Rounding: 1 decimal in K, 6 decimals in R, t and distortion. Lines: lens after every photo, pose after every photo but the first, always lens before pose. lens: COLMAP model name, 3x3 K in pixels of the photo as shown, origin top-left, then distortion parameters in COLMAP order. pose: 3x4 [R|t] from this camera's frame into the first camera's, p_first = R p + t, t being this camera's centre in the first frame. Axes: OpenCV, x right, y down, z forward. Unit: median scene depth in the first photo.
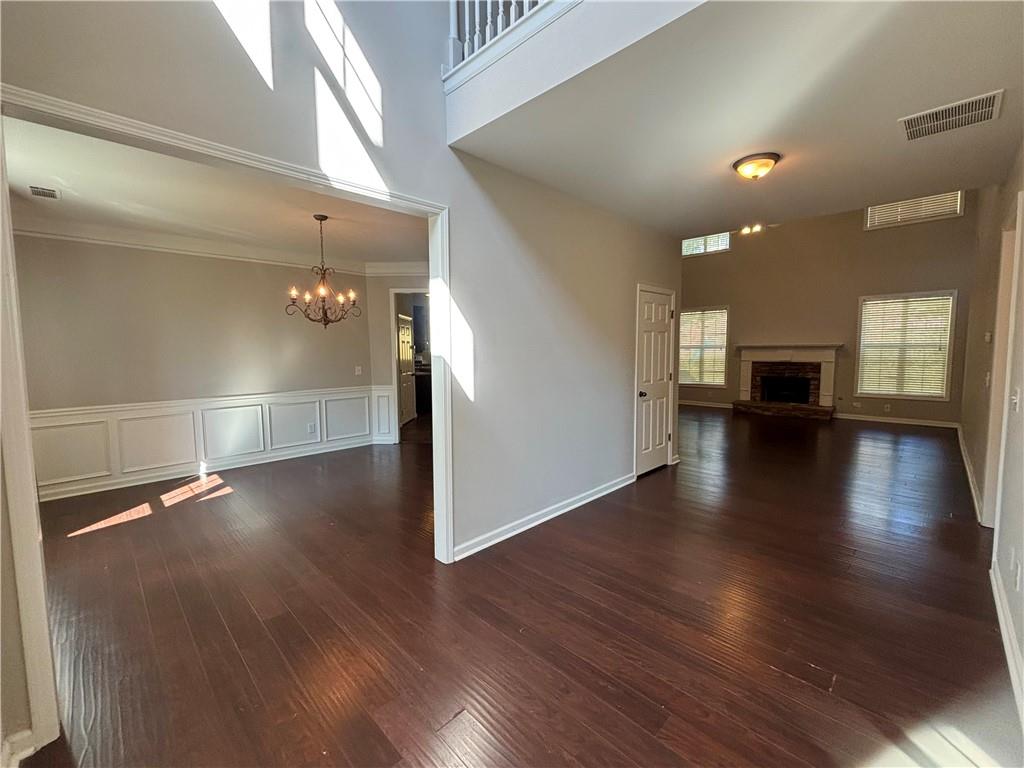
lens RADIAL K [[427.2, 0, 517.9], [0, 427.2, 382.8], [0, 0, 1]] dist [0.000784, 0.000236]
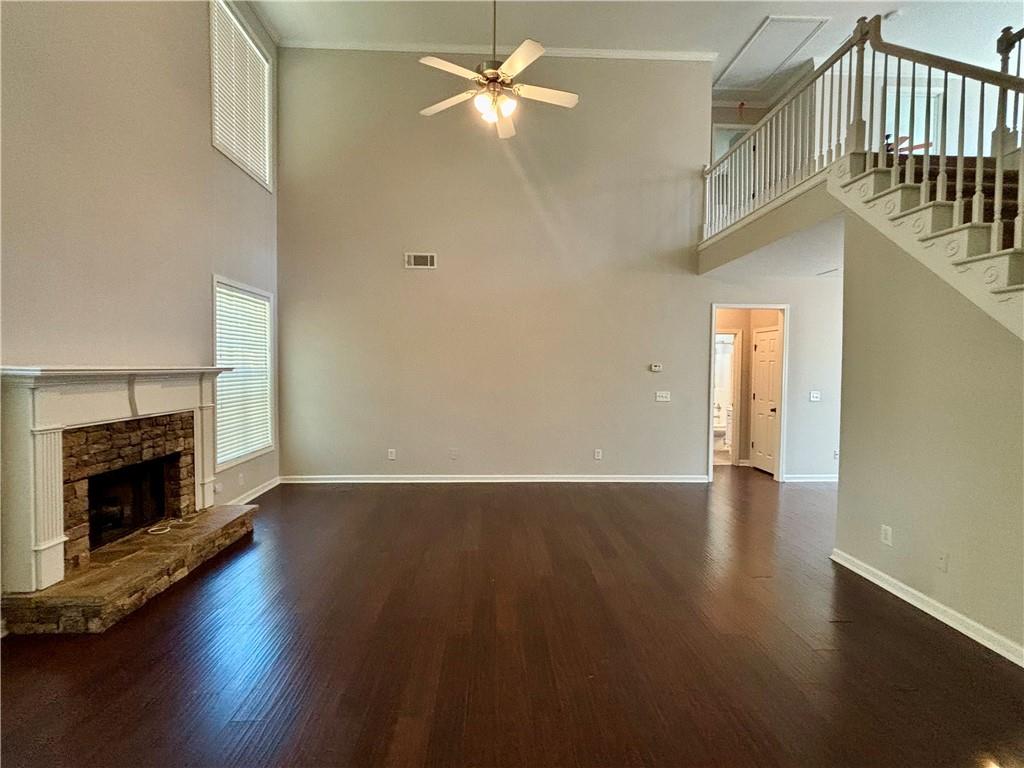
lens RADIAL K [[480.6, 0, 513.0], [0, 480.6, 378.8], [0, 0, 1]] dist [0.002366, 0.000454]
pose [[-0.735571, -0.009222, 0.677385, 0.147546], [0.060656, 0.994995, 0.079413, -0.096337], [-0.674726, 0.099501, -0.731330, 1.112015]]
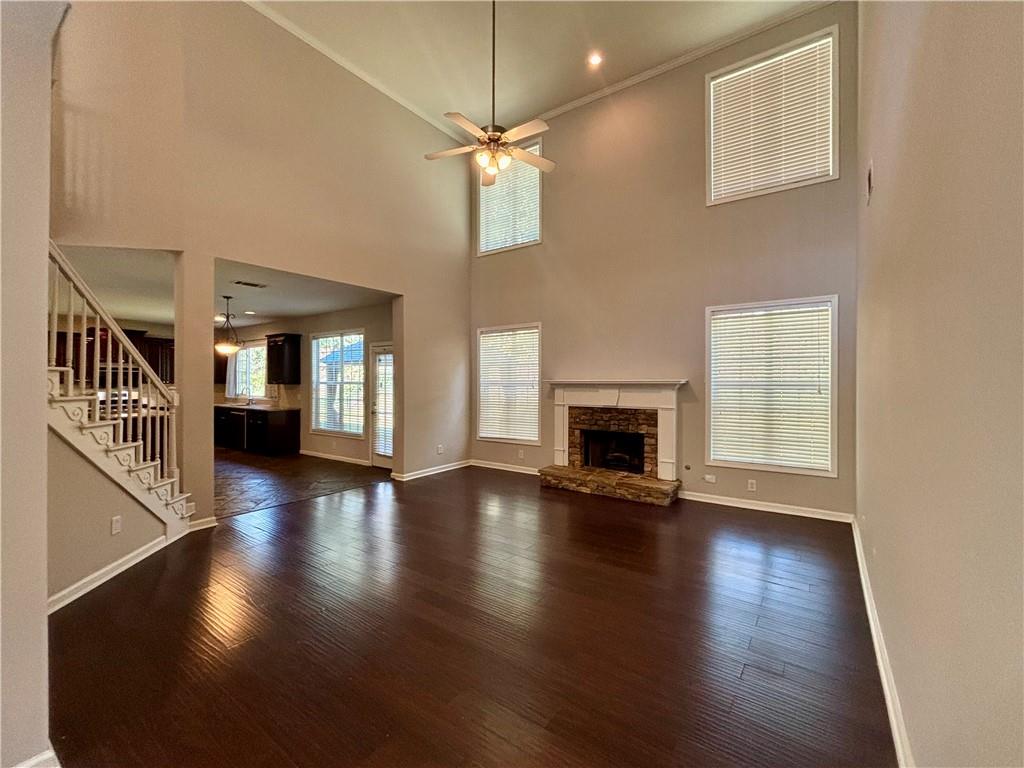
lens RADIAL K [[418.5, 0, 514.3], [0, 418.5, 387.6], [0, 0, 1]] dist [0.001086, 0.000085]
pose [[0.984694, 0.021177, 0.173003, 0.385344], [-0.007340, 0.996749, -0.080235, -0.028461], [-0.174140, 0.077737, 0.981648, 0.419564]]
